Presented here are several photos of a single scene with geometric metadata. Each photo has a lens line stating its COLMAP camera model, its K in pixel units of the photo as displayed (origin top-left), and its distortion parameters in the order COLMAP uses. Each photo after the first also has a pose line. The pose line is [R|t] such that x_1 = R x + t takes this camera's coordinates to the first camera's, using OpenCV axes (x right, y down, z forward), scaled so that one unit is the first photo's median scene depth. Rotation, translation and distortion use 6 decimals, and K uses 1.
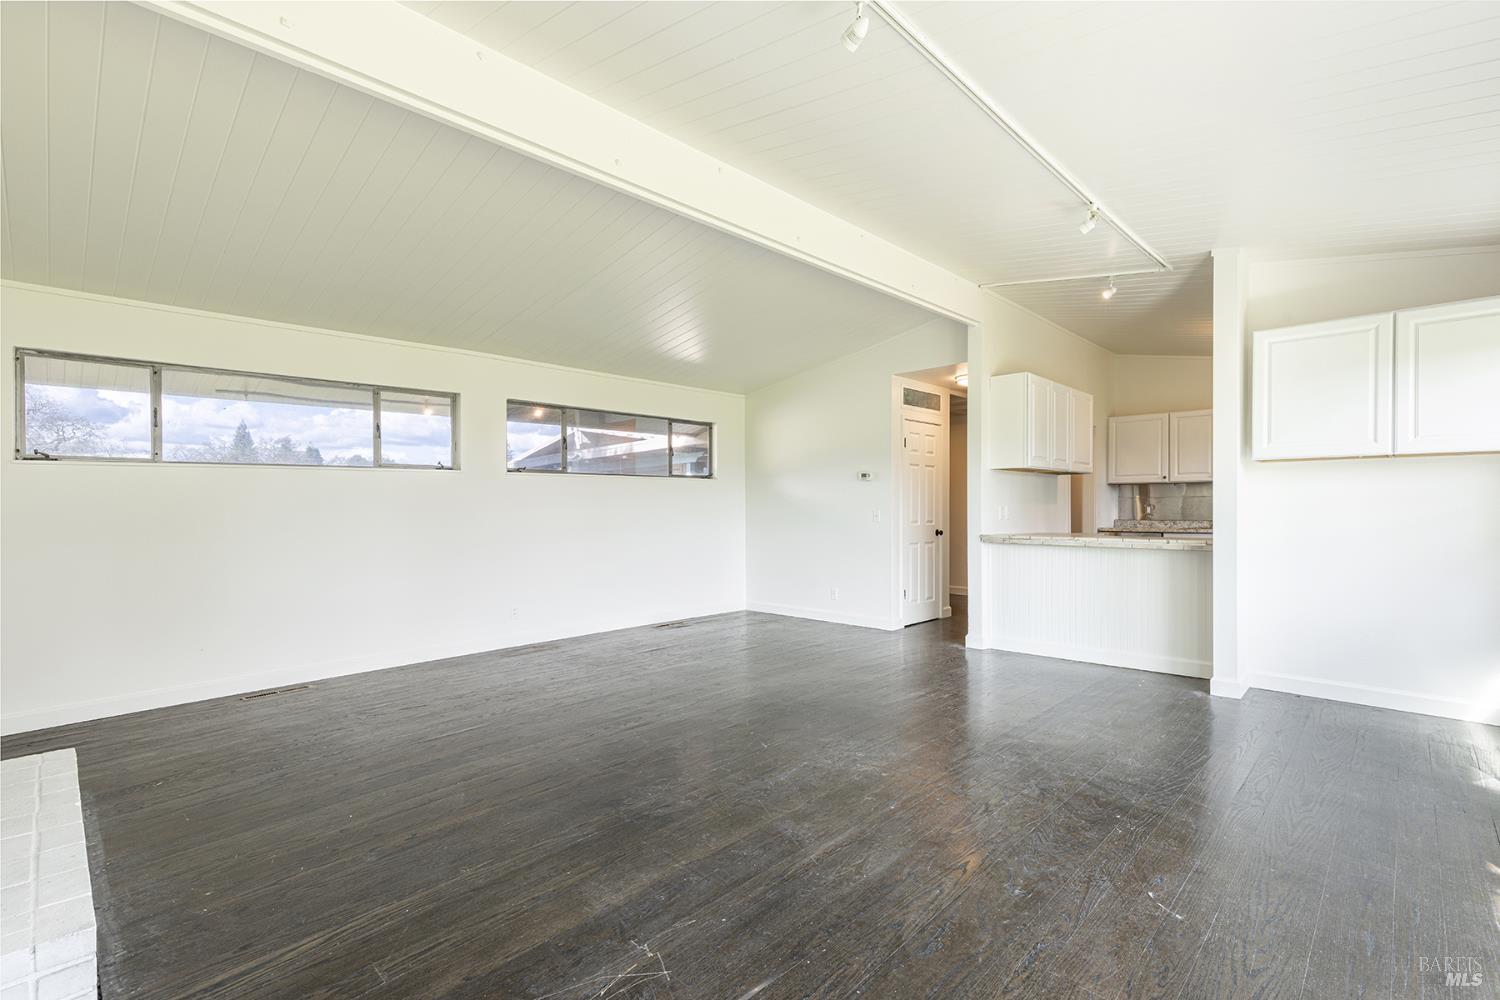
lens RADIAL K [[677.1, 0, 760.1], [0, 677.1, 508.3], [0, 0, 1]] dist [0.005904, 0.001290]
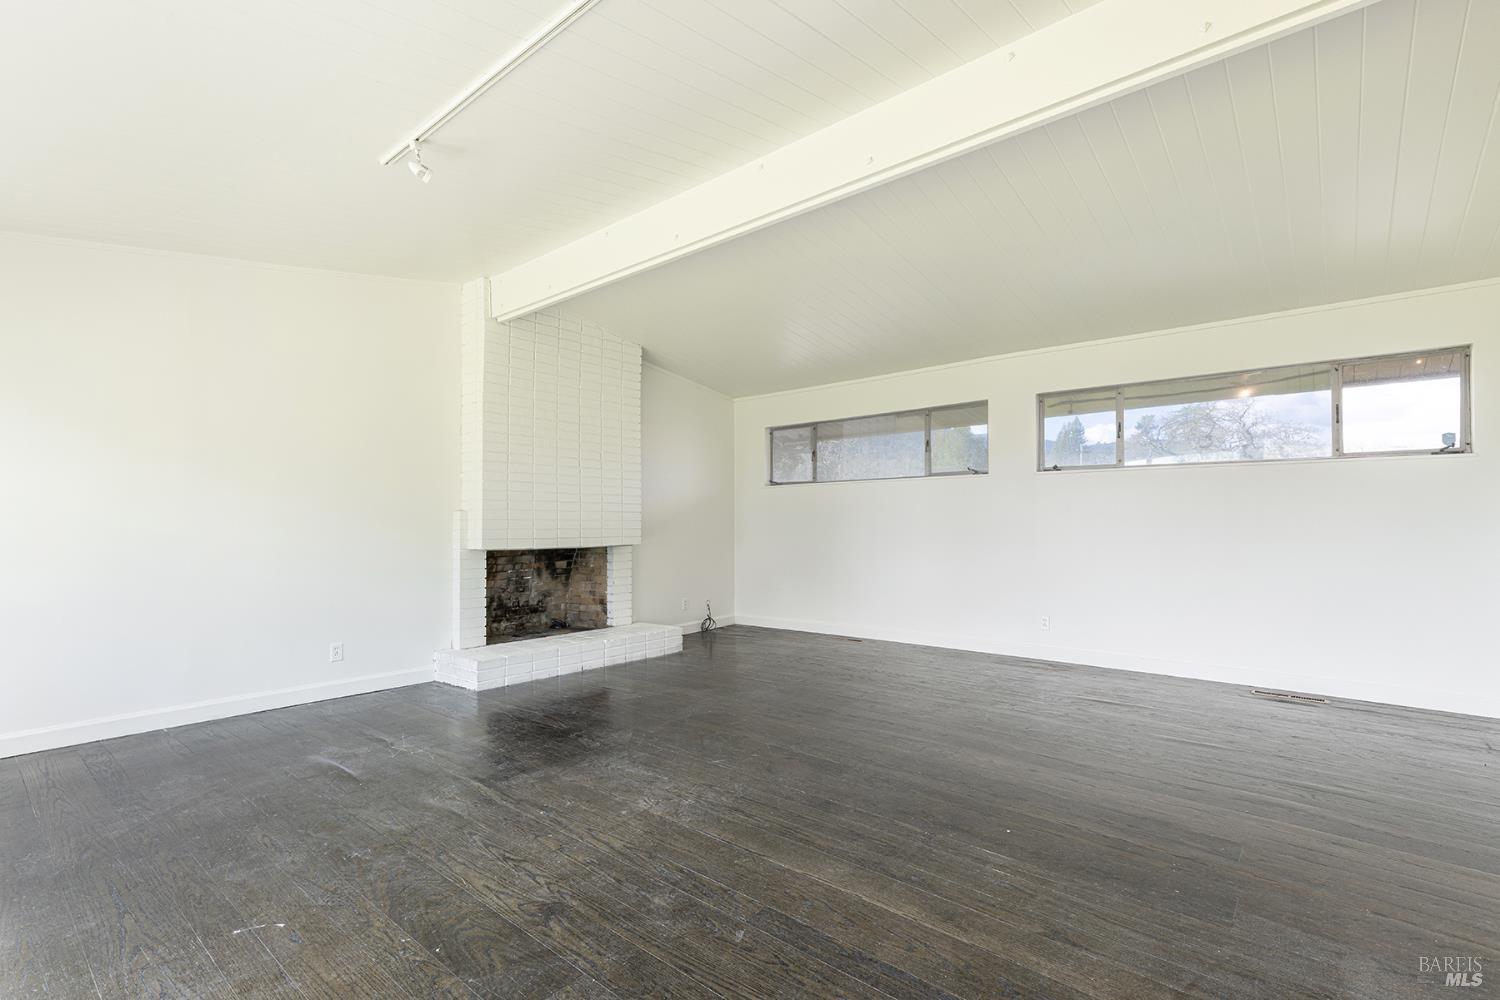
lens RADIAL K [[677.1, 0, 760.1], [0, 677.1, 508.3], [0, 0, 1]] dist [0.005904, 0.001290]
pose [[0.077664, -0.000626, -0.996979, 0.731030], [0.005908, 0.999983, -0.000168, -0.008163], [0.996962, -0.005877, 0.077666, 0.738544]]
